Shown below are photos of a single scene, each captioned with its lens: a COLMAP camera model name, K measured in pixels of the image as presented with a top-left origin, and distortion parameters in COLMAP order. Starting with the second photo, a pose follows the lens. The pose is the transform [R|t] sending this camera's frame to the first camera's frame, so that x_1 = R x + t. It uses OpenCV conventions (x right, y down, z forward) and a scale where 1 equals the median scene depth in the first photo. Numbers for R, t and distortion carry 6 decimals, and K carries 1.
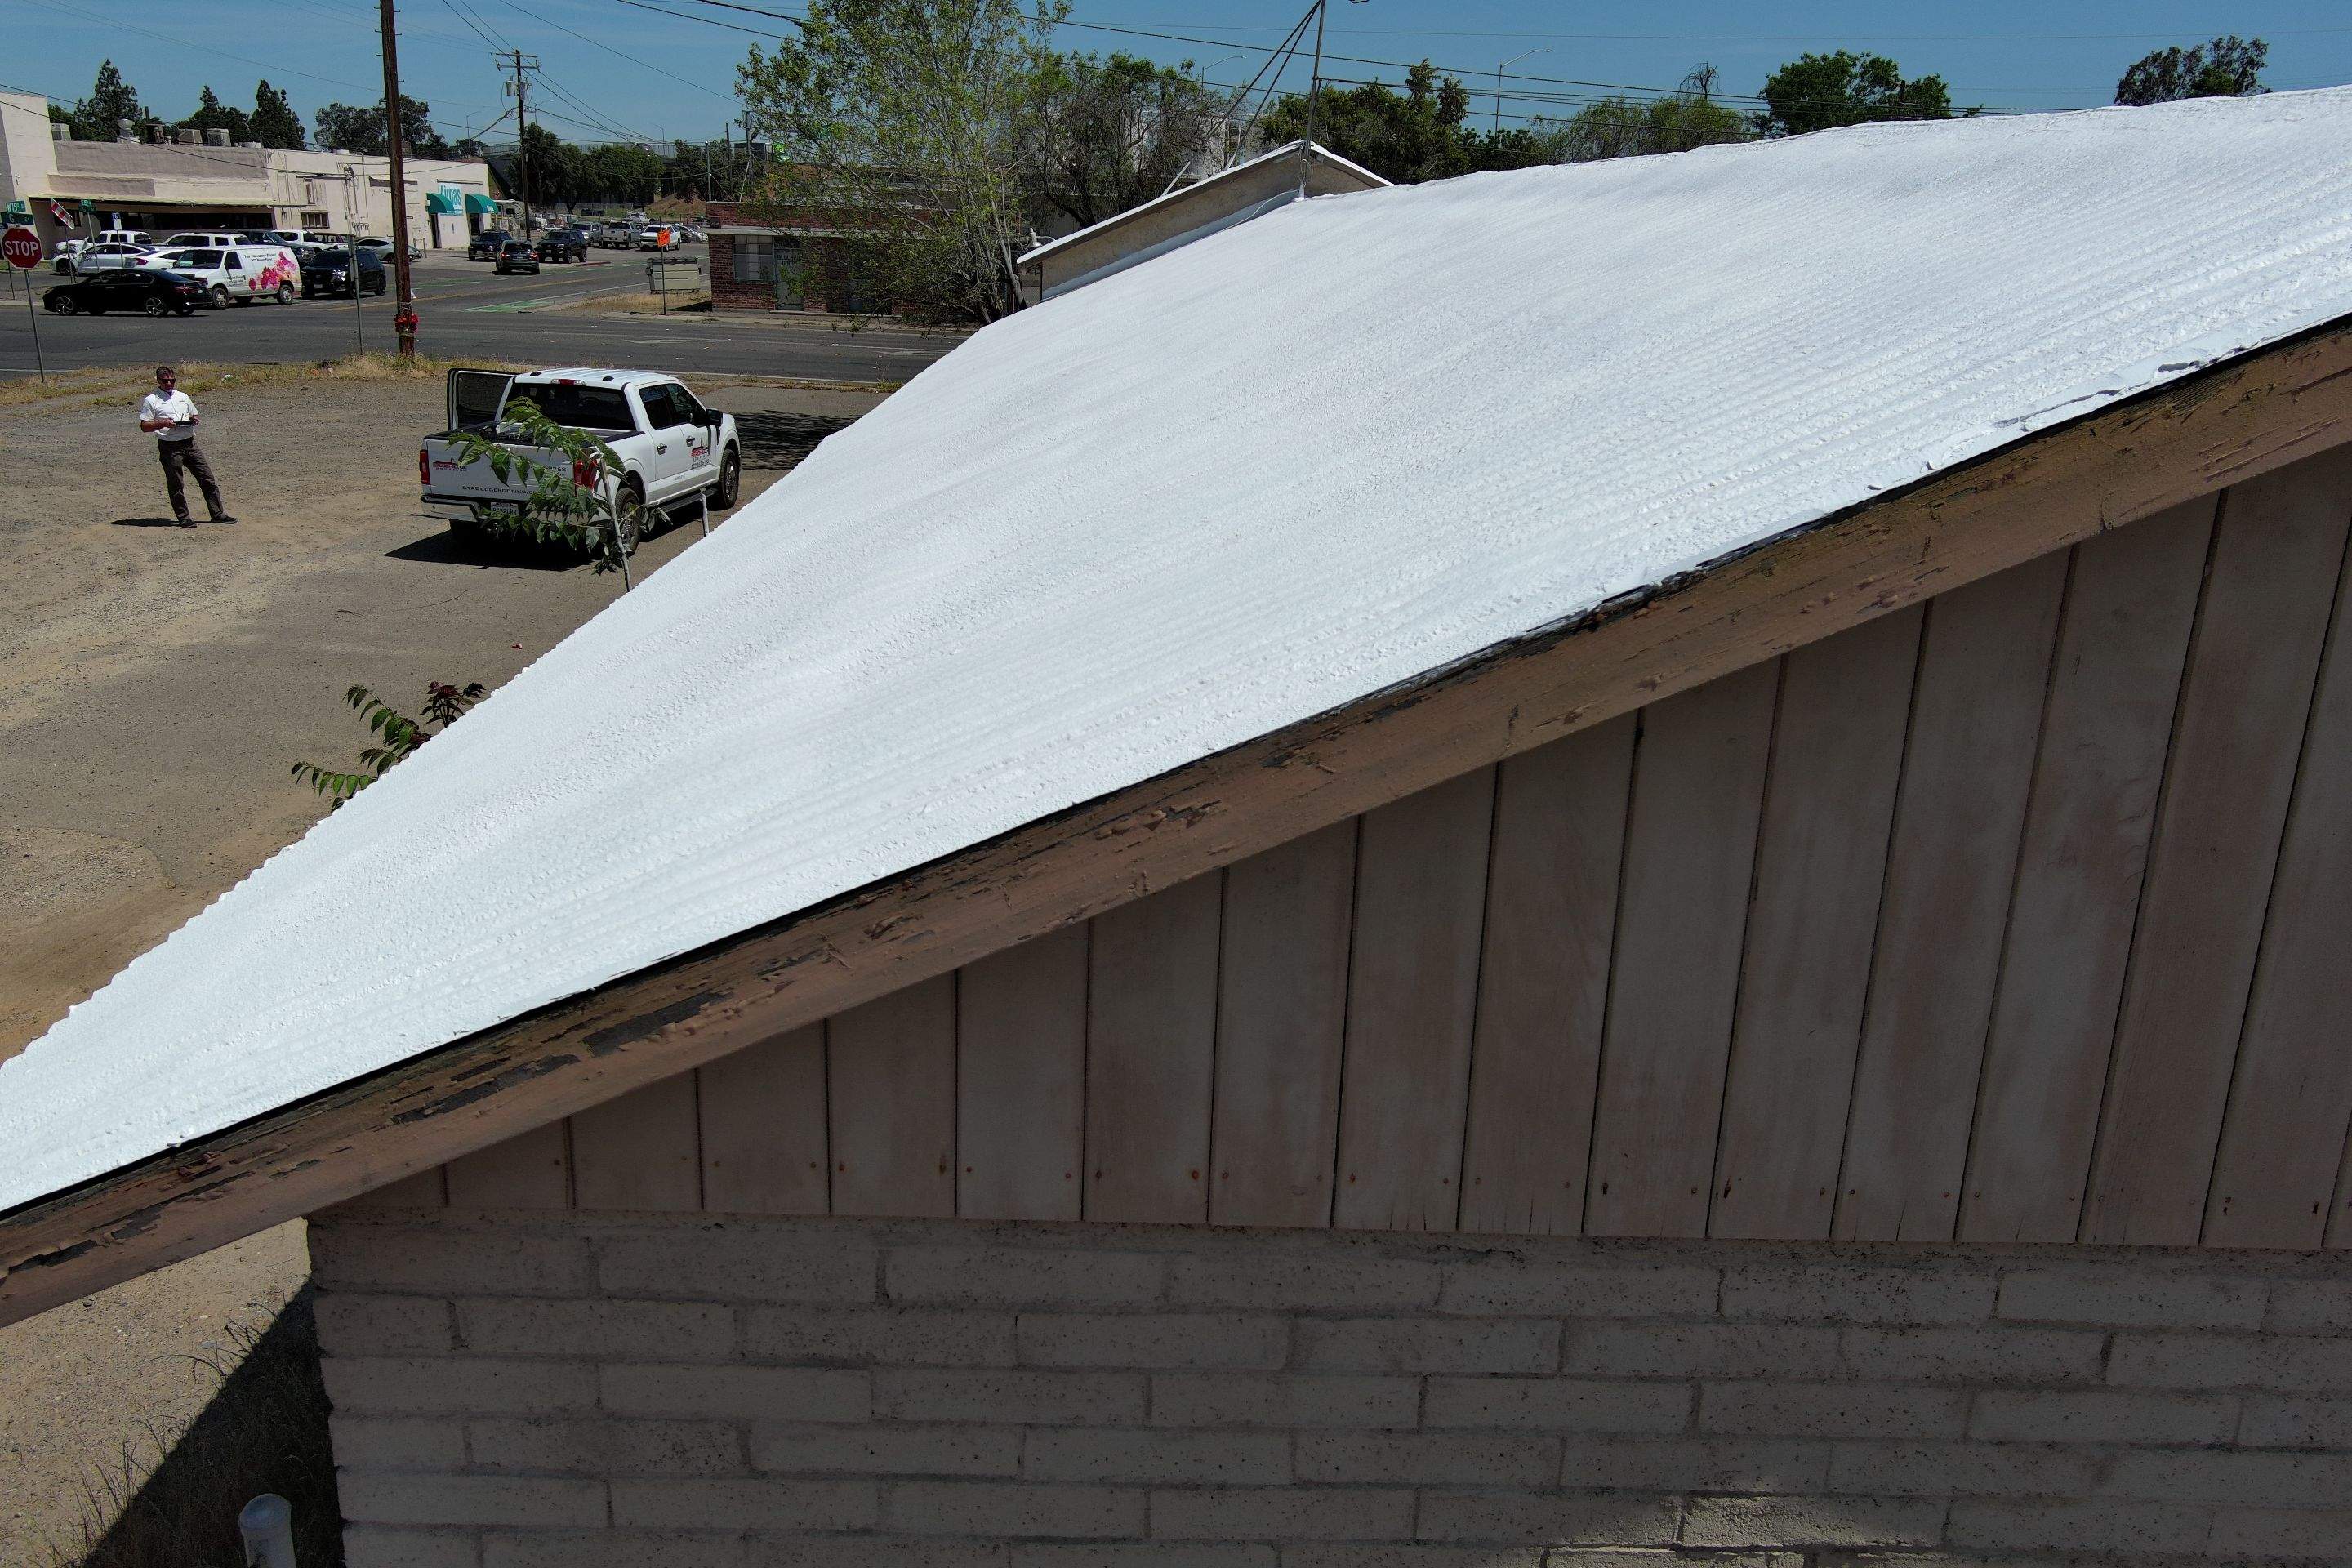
lens RADIAL K [[1856.1, 0, 1176.2], [0, 1856.1, 728.2], [0, 0, 1]] dist [0.006605, -0.001201]
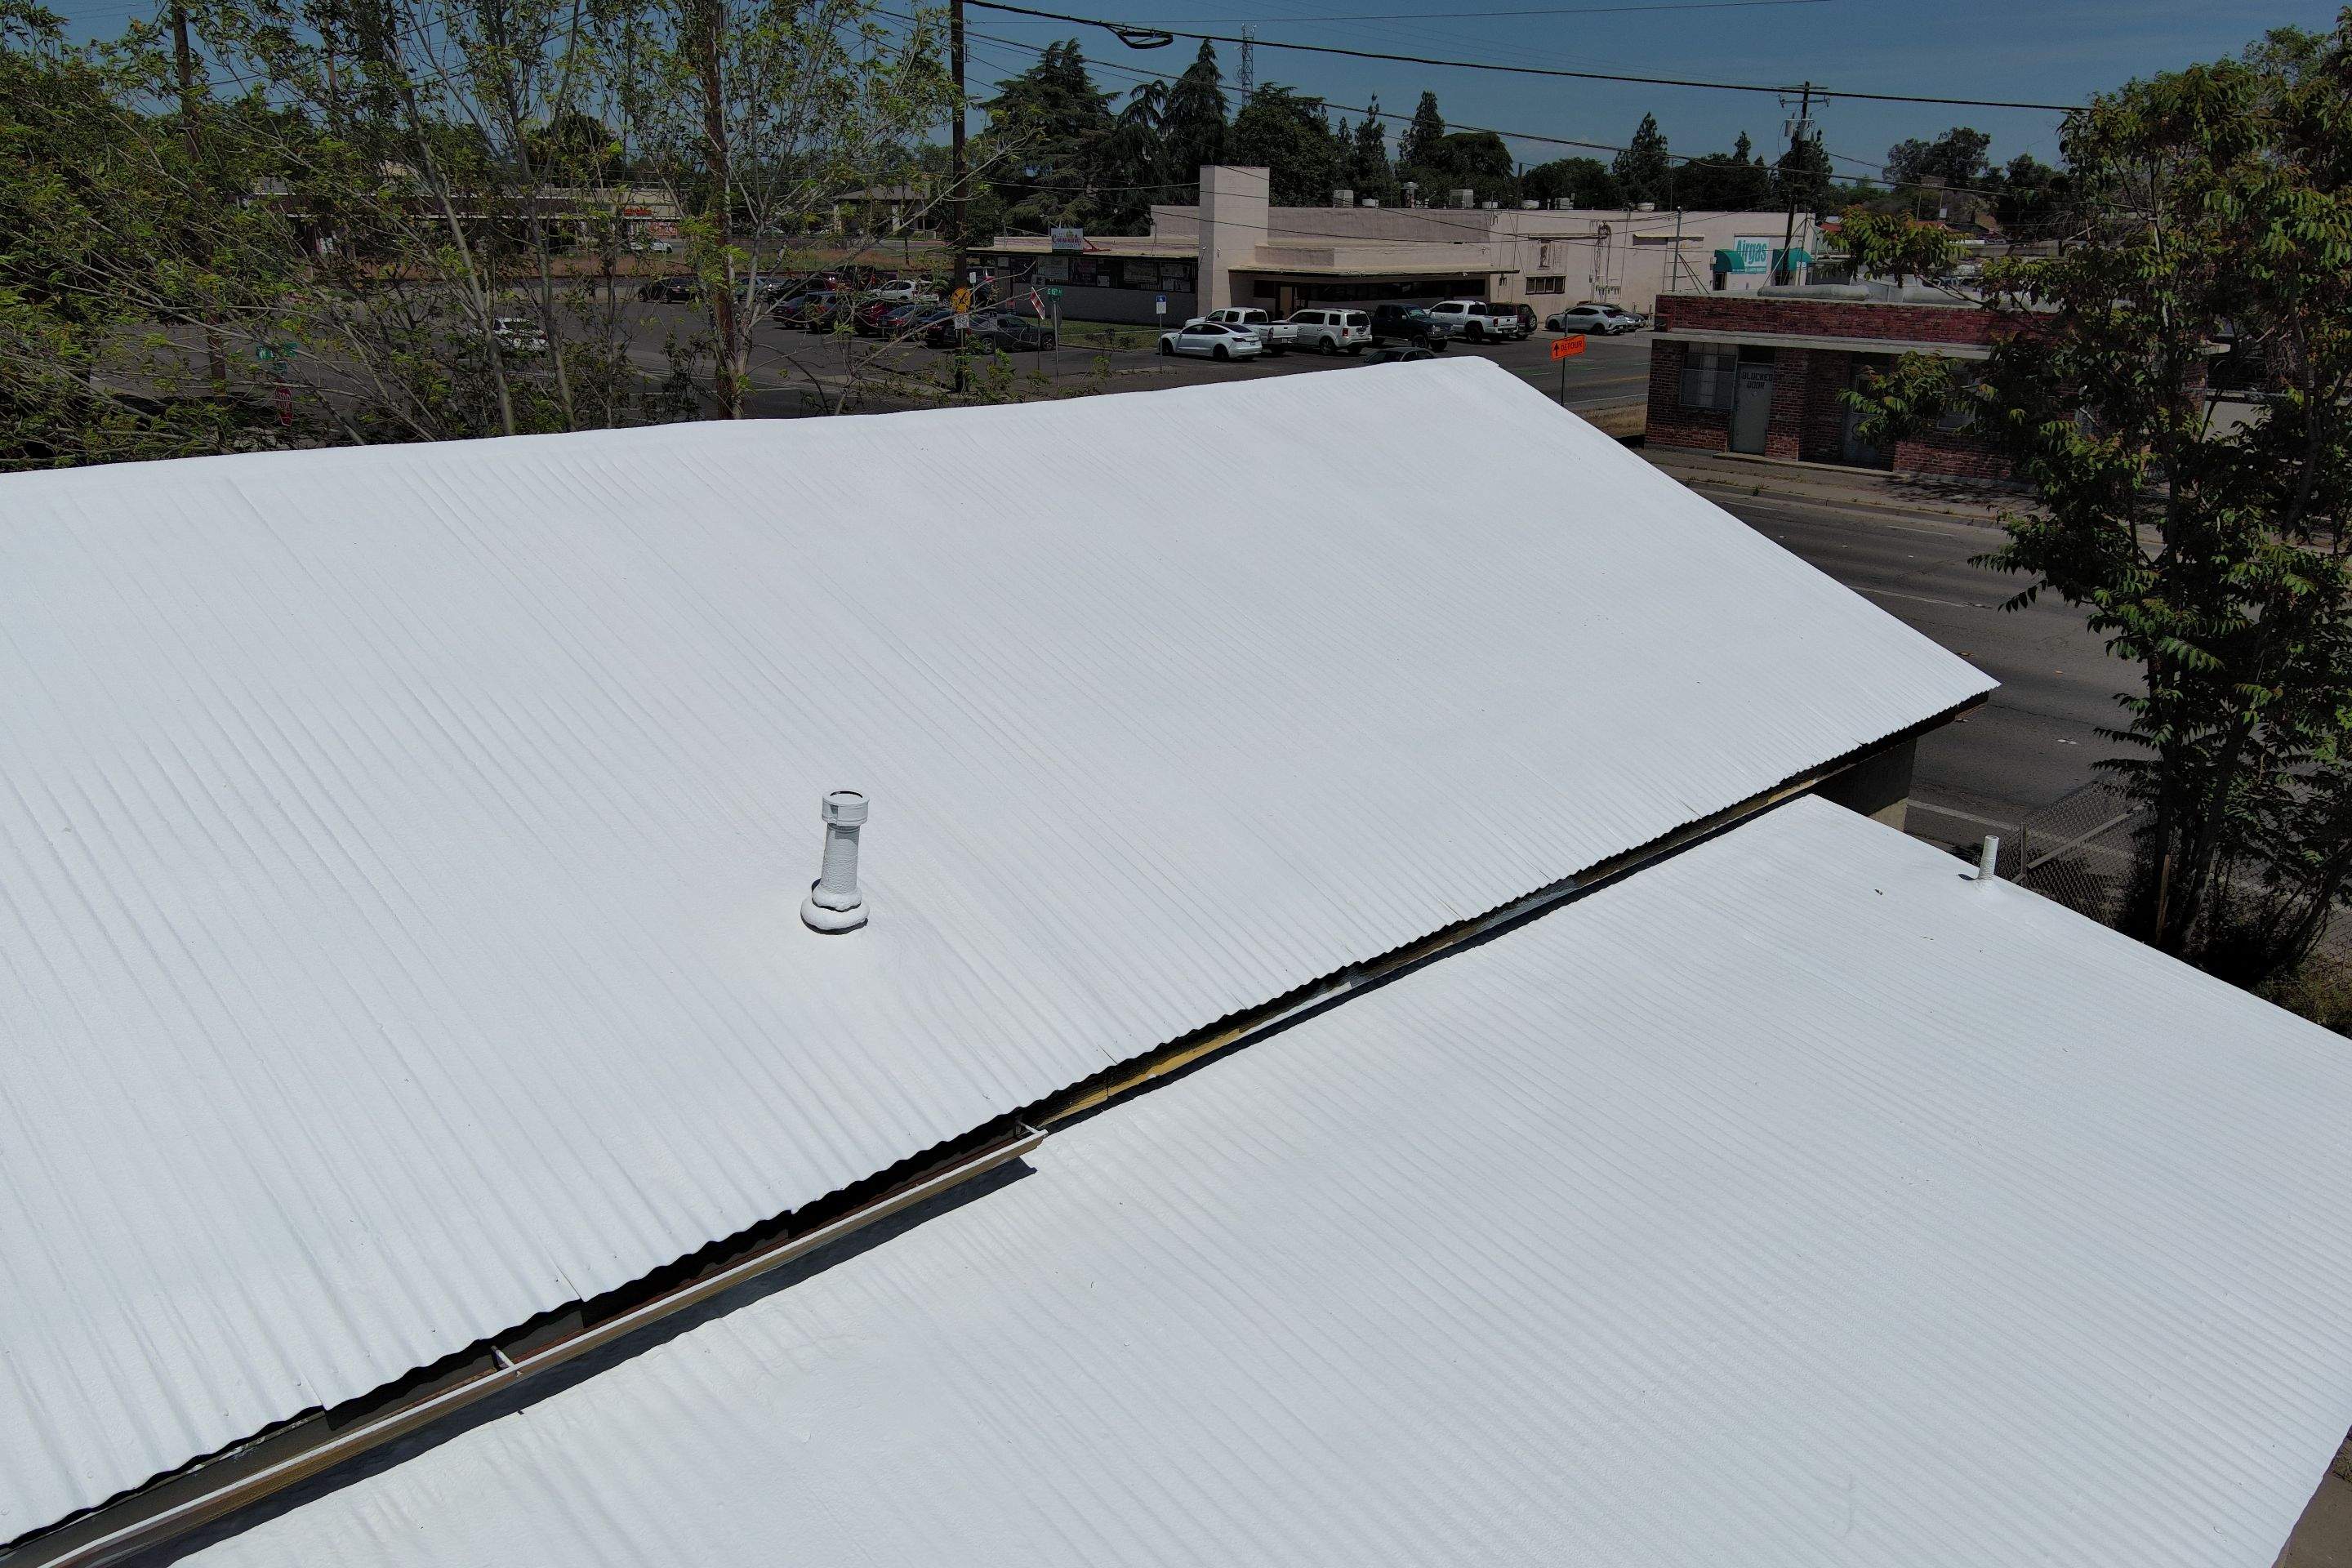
lens RADIAL K [[1847.7, 0, 1183.9], [0, 1847.7, 729.0], [0, 0, 1]] dist [0.003107, 0.006780]
pose [[0.699247, 0.172218, -0.693826, 0.090870], [-0.181419, 0.981525, 0.060793, -0.093832], [0.691477, 0.083364, 0.717572, 0.278419]]
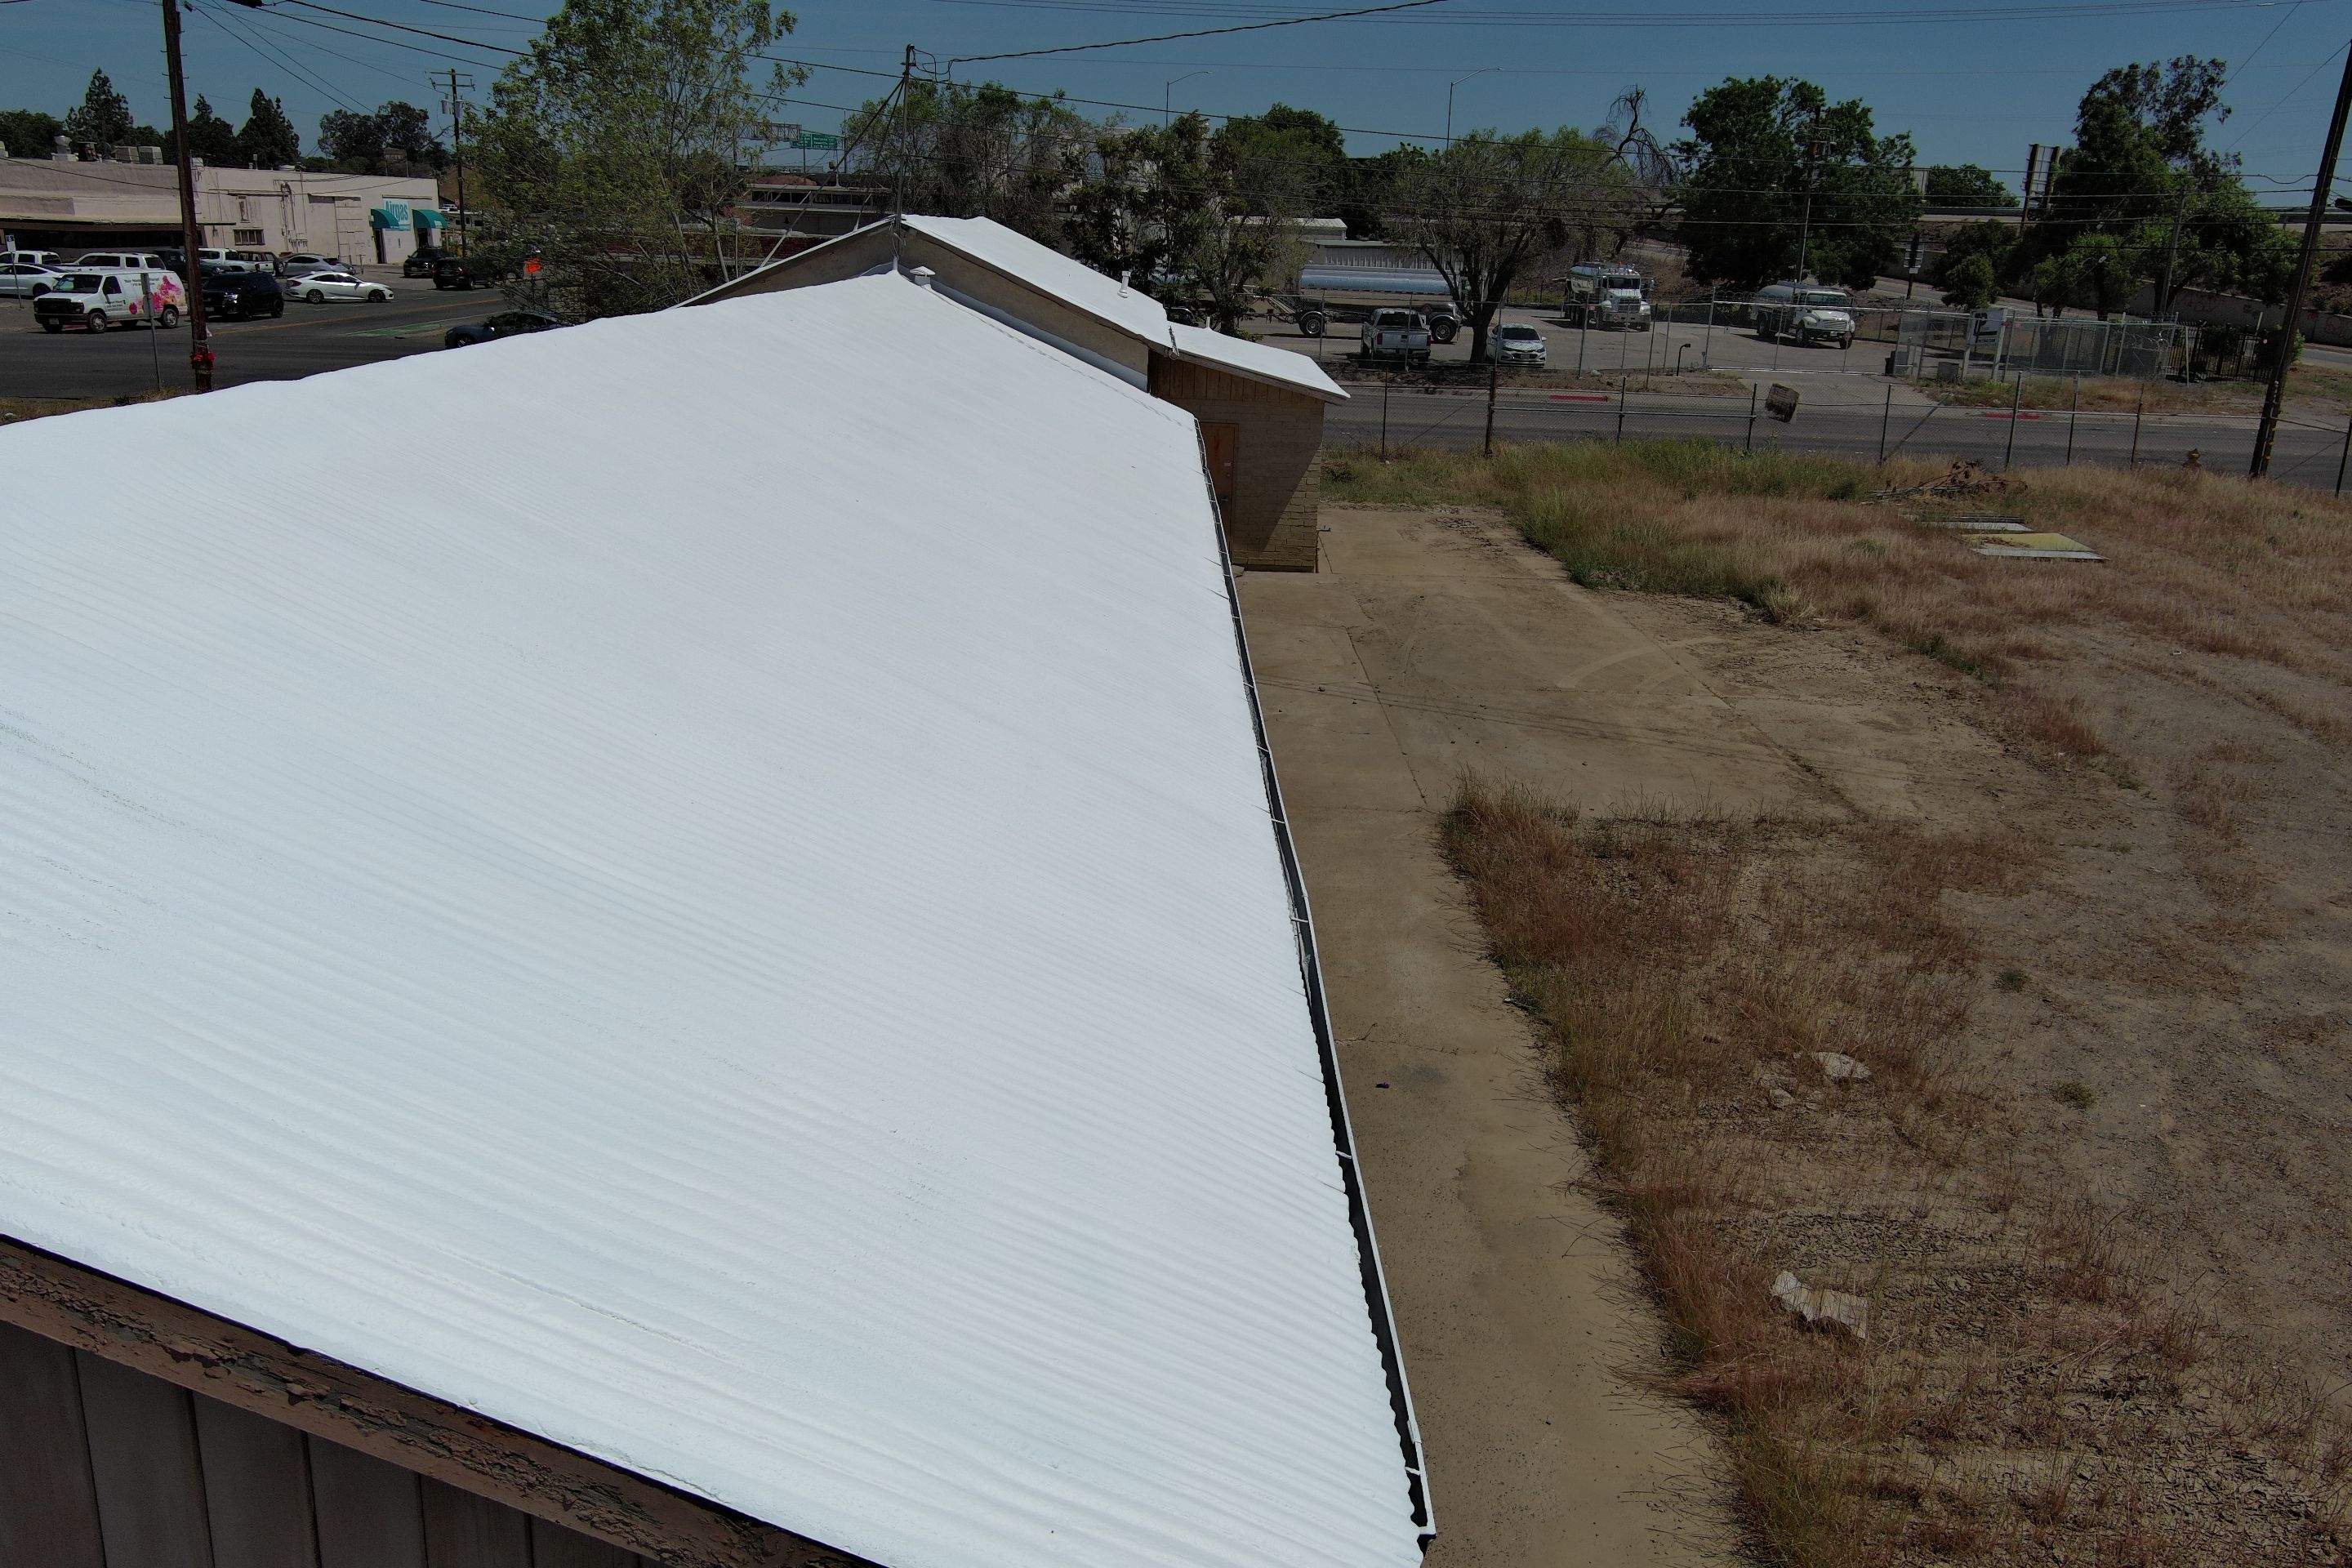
lens RADIAL K [[1847.7, 0, 1183.9], [0, 1847.7, 729.0], [0, 0, 1]] dist [0.003107, 0.006780]
pose [[0.999983, 0.004651, -0.003509, 0.056179], [-0.004656, 0.999988, -0.001299, -0.008054], [0.003503, 0.001315, 0.999993, -0.003371]]
